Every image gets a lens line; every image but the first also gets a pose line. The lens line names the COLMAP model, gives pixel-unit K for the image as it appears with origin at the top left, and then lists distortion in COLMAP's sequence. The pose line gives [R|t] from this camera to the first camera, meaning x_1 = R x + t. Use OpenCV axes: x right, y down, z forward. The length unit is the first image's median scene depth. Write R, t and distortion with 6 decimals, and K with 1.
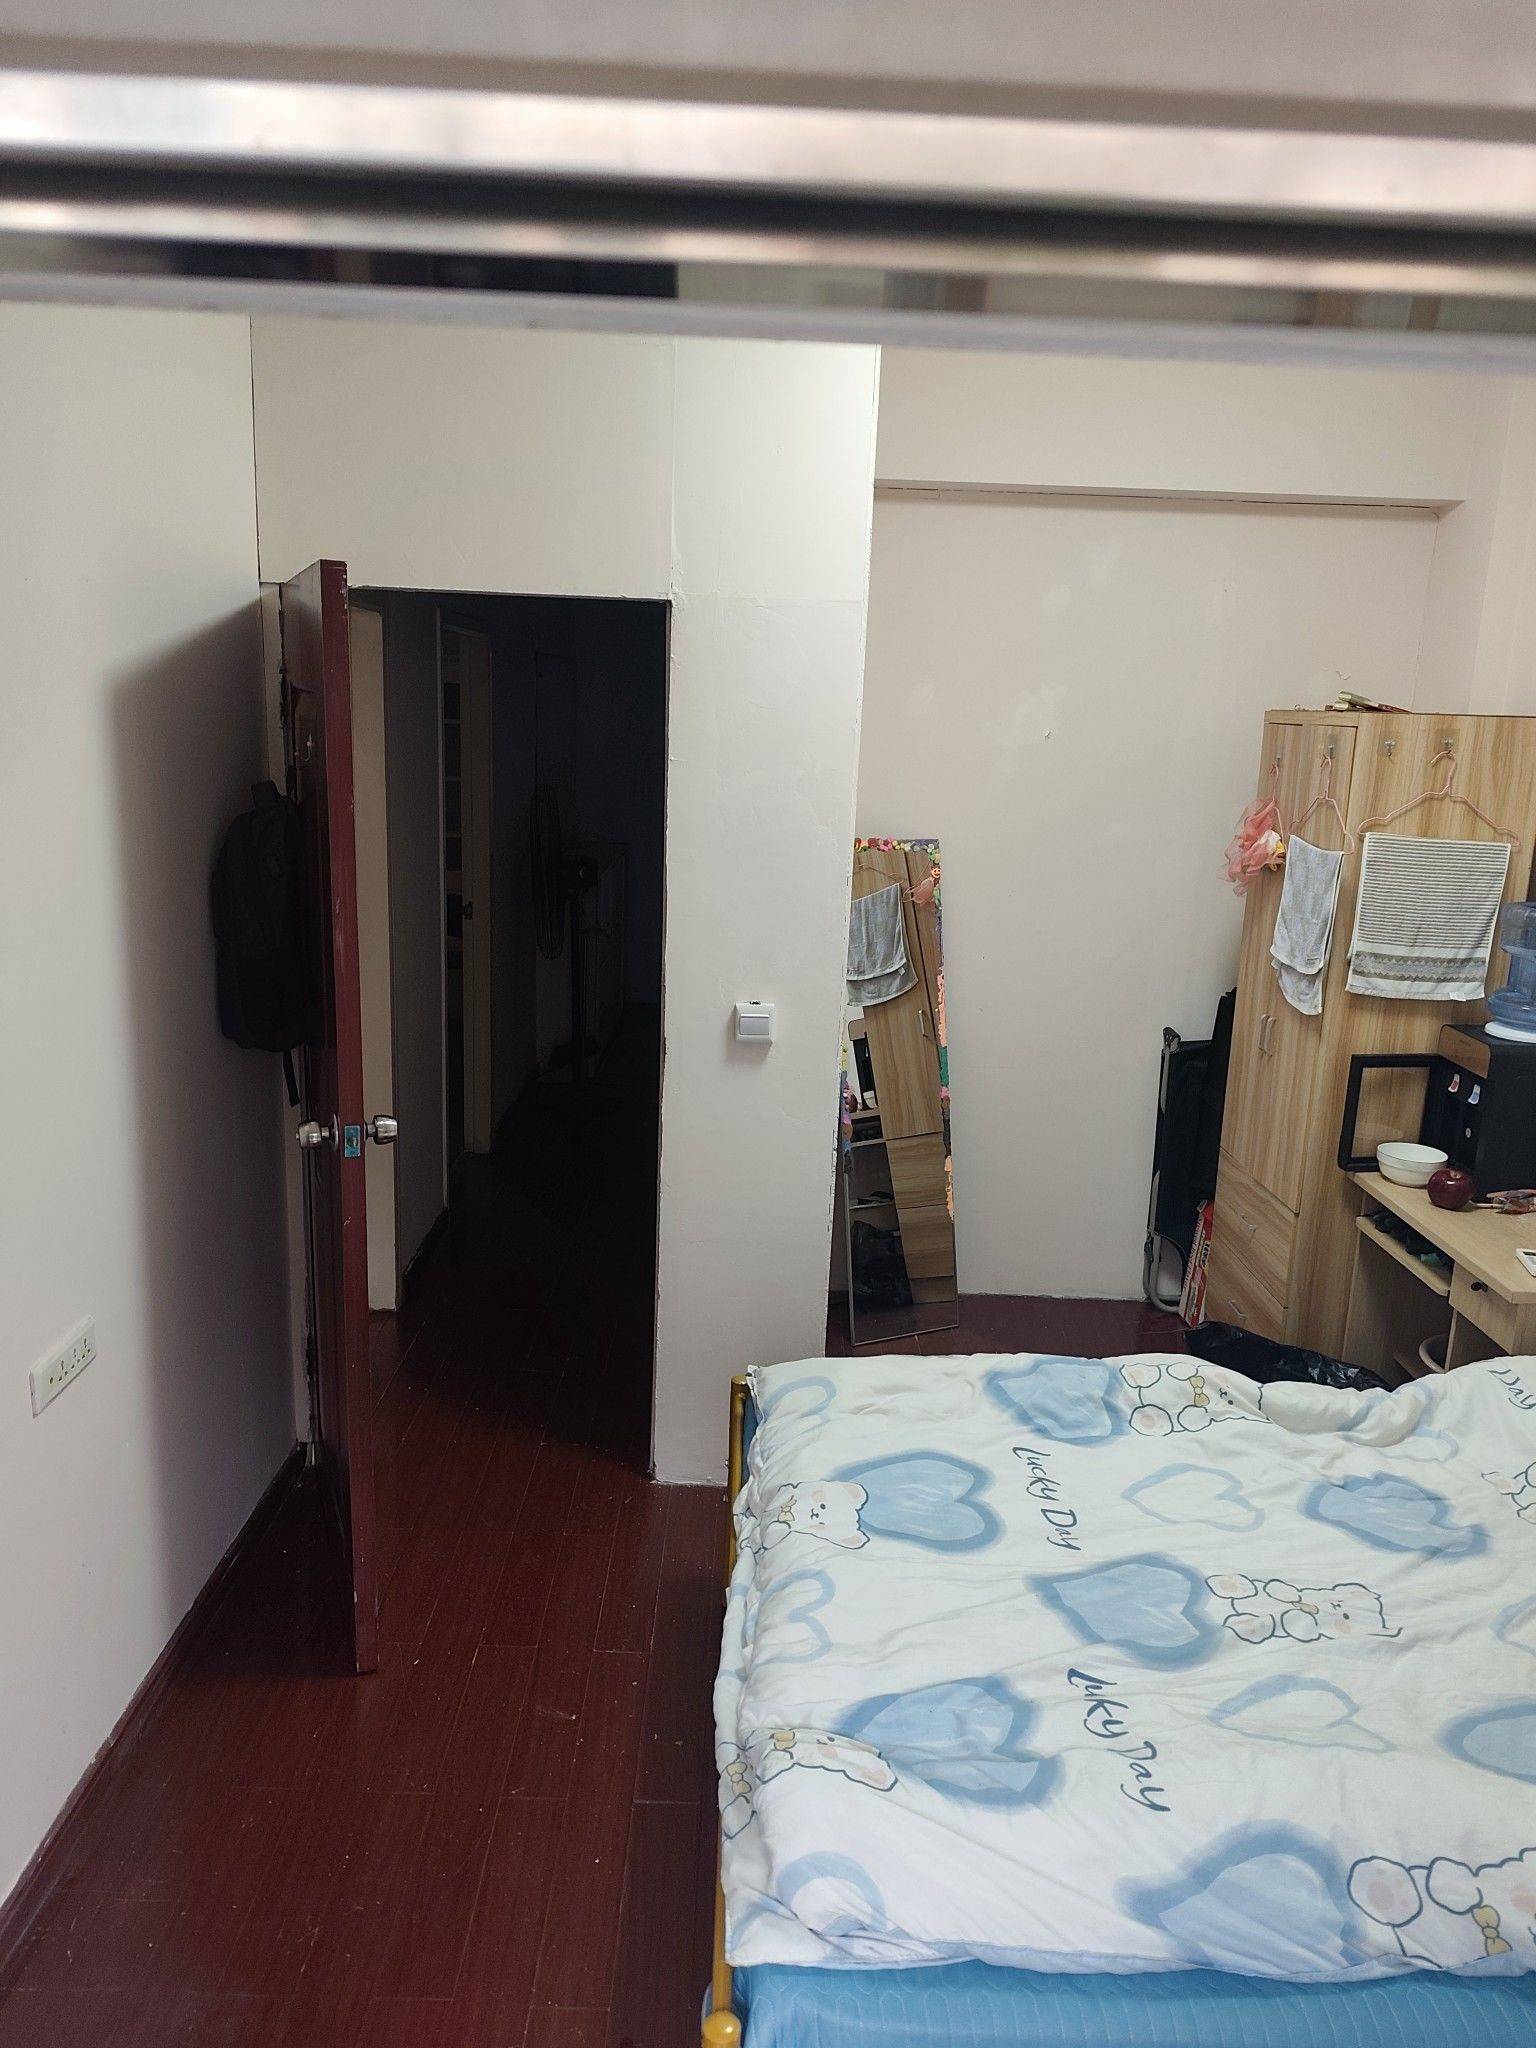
lens RADIAL K [[1466.6, 0, 769.4], [0, 1466.6, 1064.5], [0, 0, 1]] dist [0.038694, -0.047104]
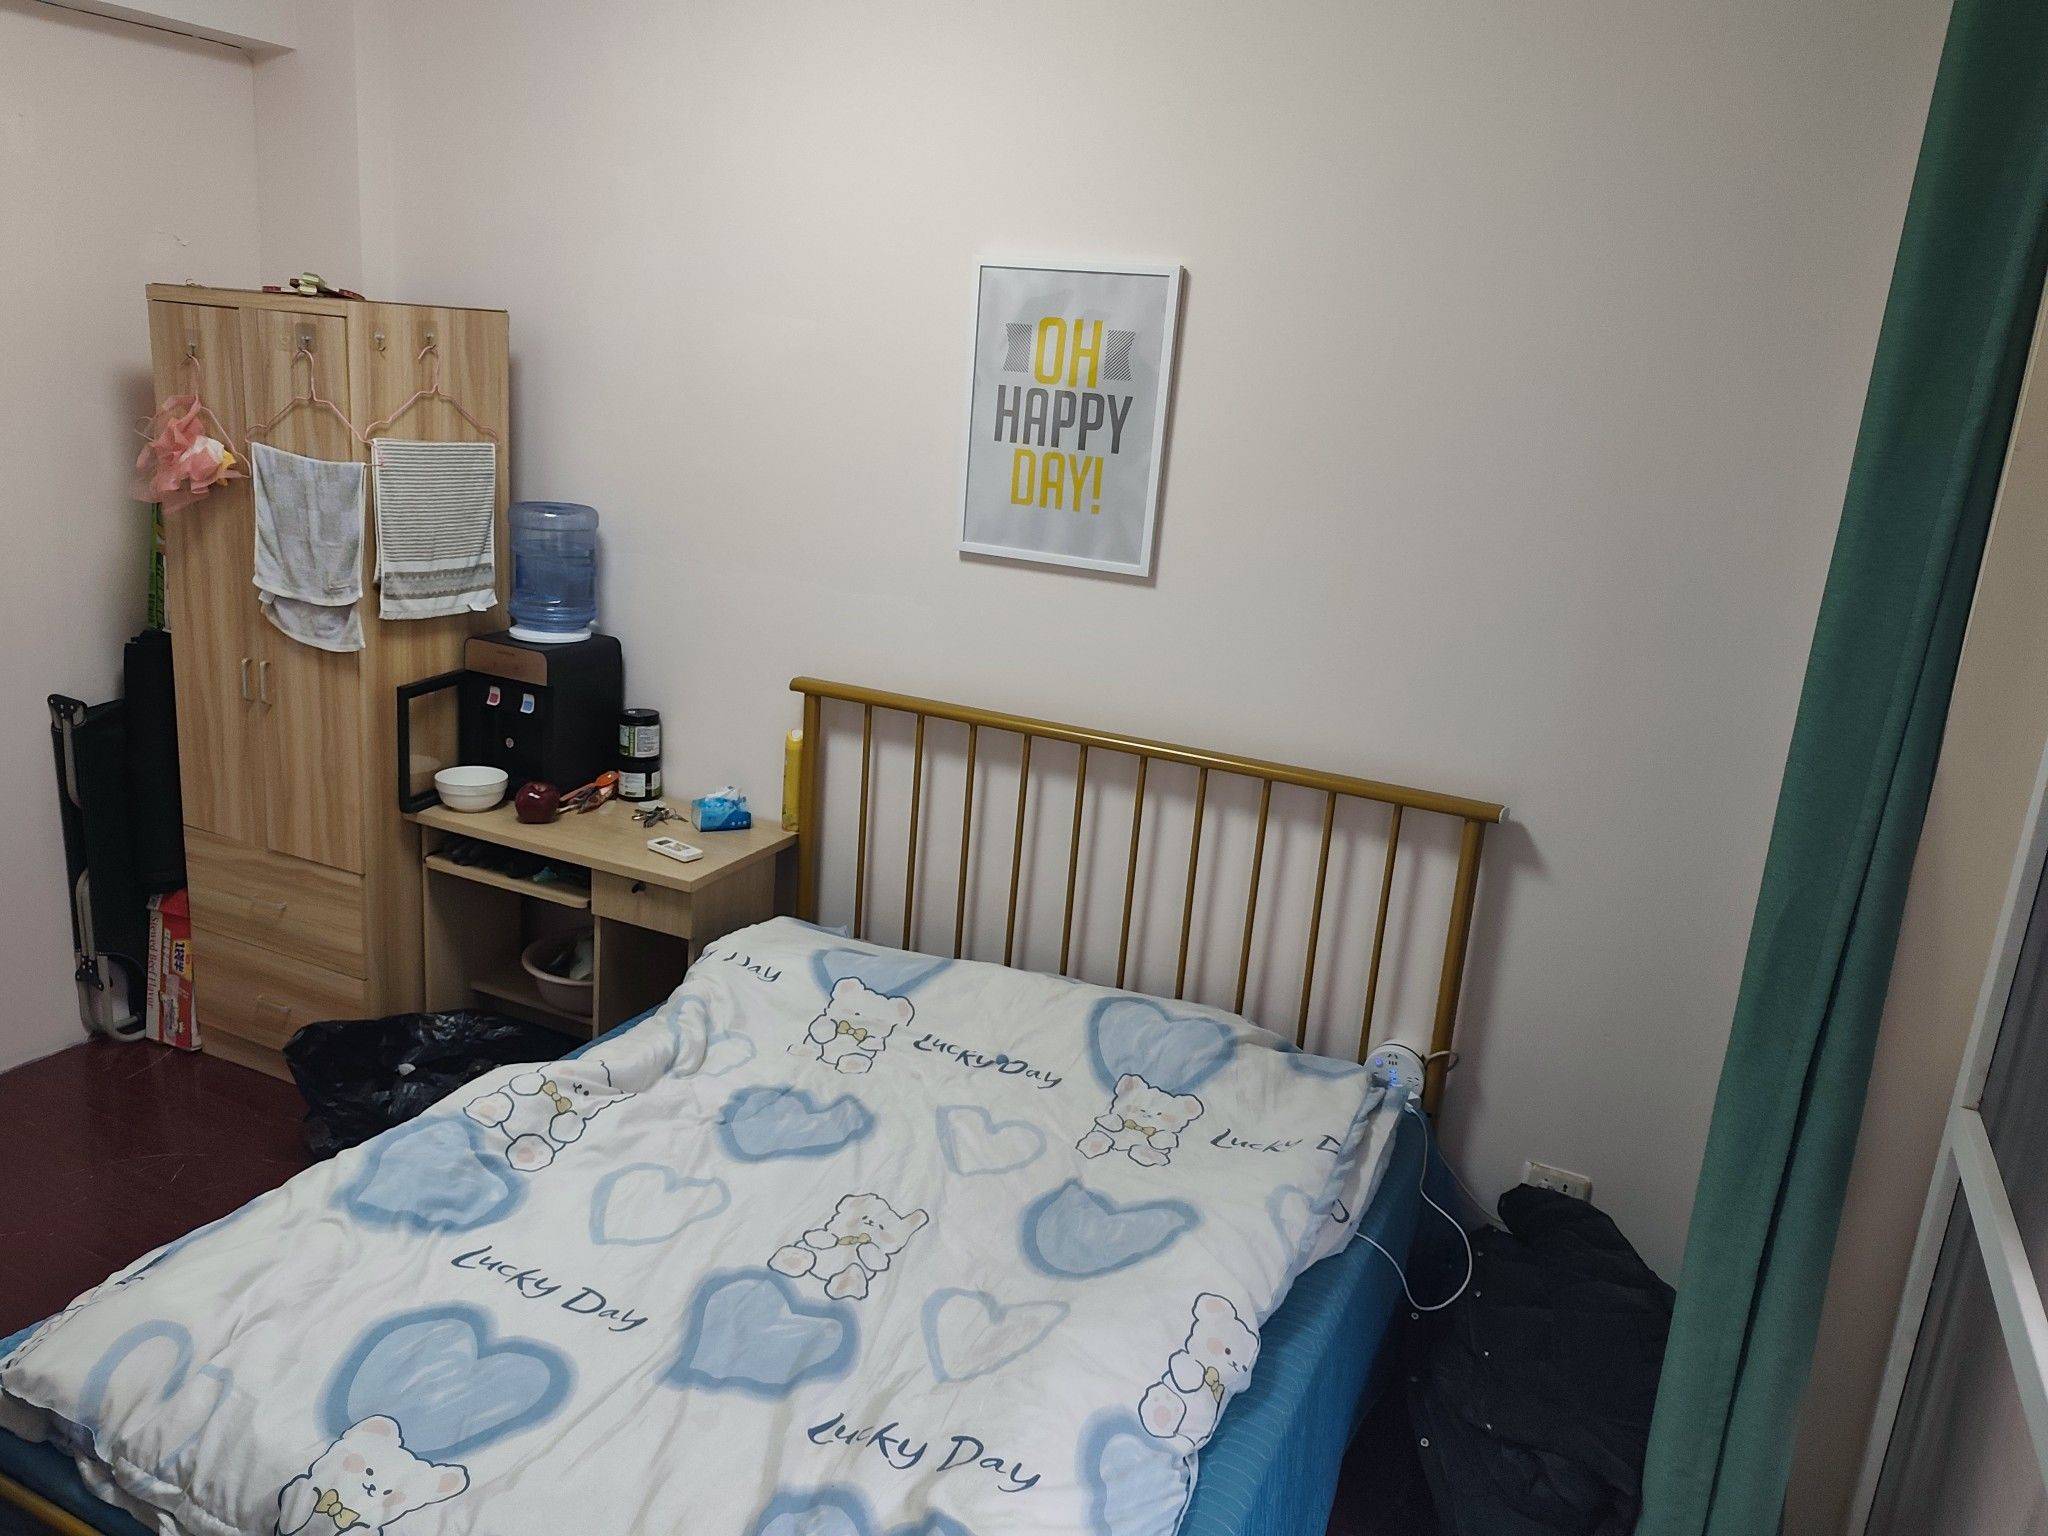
lens RADIAL K [[1474.5, 0, 1048.8], [0, 1474.5, 765.7], [0, 0, 1]] dist [0.023464, -0.026193]
pose [[0.450063, -0.240997, 0.859863, -0.223649], [0.156478, 0.969281, 0.189761, -0.072260], [-0.879181, 0.049145, 0.473948, 0.231684]]
